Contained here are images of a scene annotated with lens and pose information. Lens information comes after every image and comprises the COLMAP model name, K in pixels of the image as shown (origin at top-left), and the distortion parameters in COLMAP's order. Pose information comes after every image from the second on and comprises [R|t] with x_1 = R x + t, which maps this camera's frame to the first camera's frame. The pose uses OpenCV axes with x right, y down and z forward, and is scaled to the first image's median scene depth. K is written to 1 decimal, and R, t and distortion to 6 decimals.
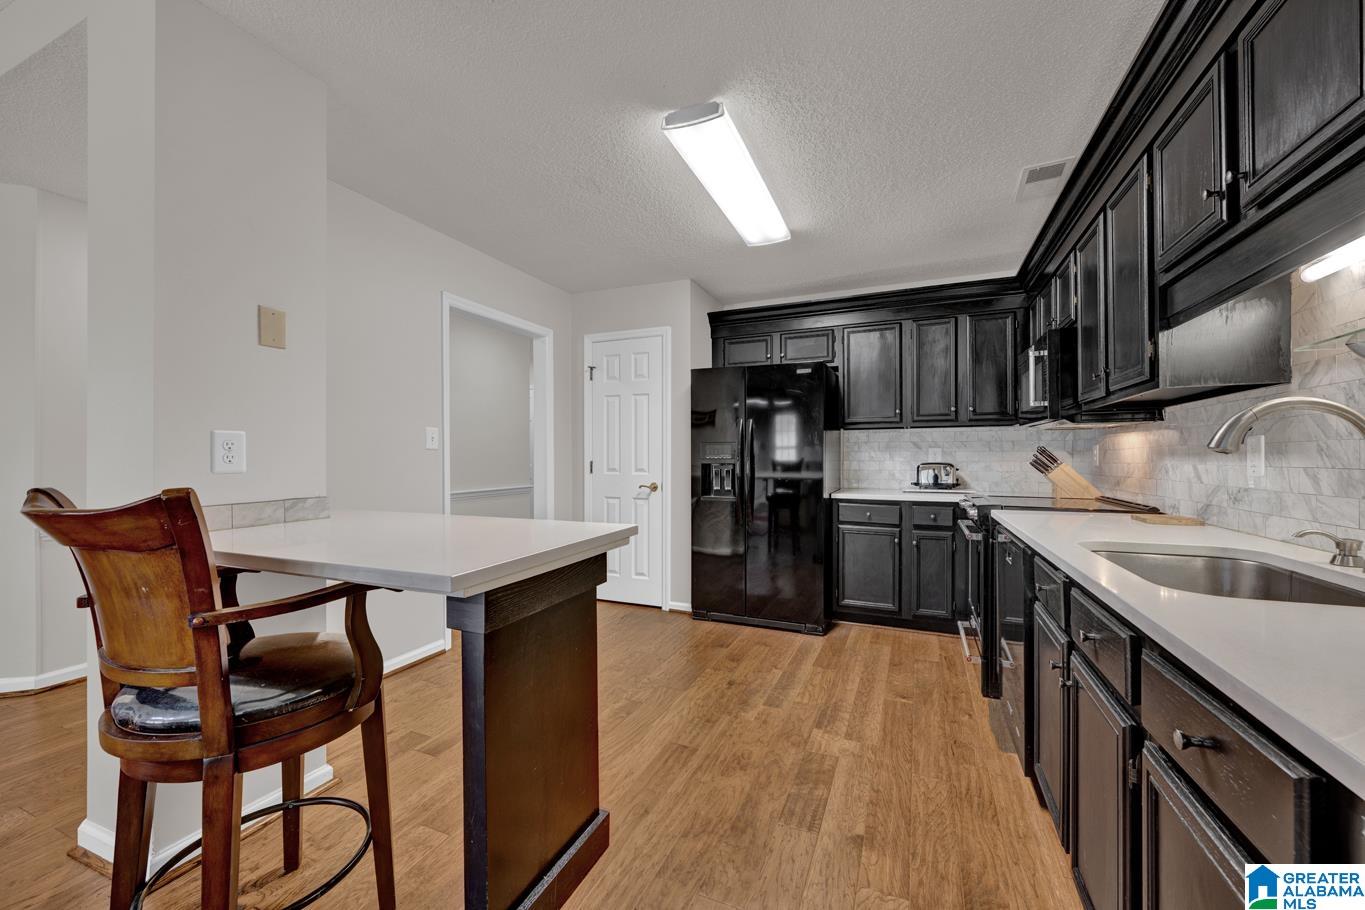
lens RADIAL K [[537.9, 0, 678.0], [0, 537.9, 454.9], [0, 0, 1]] dist [-0.001057, -0.000258]
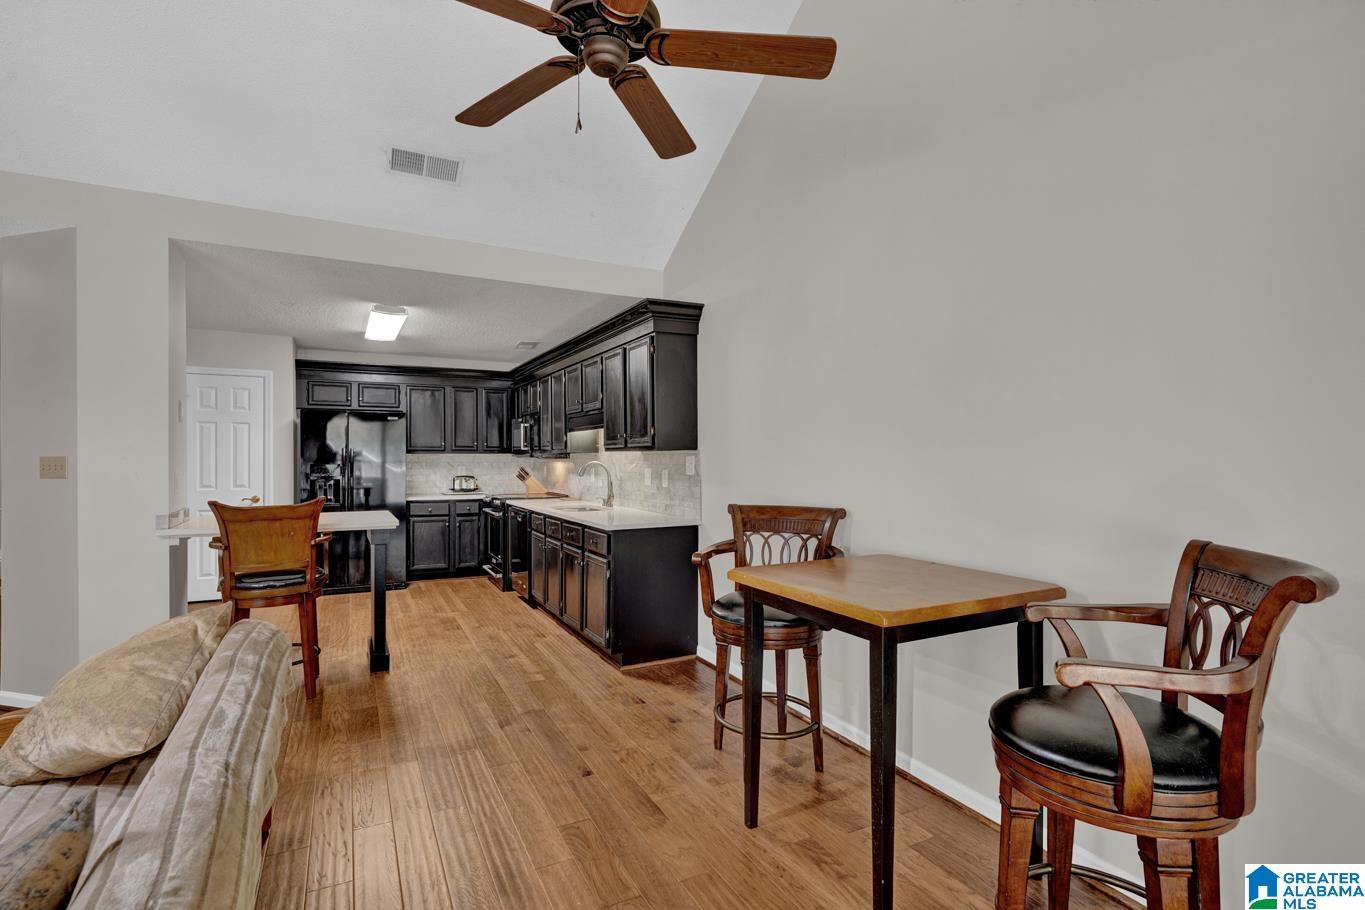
lens RADIAL K [[661.7, 0, 681.0], [0, 661.7, 456.8], [0, 0, 1]] dist [0.000399, 0.000039]
pose [[0.630220, 0.001137, 0.776415, -0.730849], [-0.003234, 0.999994, 0.001160, -0.052406], [-0.776410, -0.003242, 0.630220, -0.846216]]
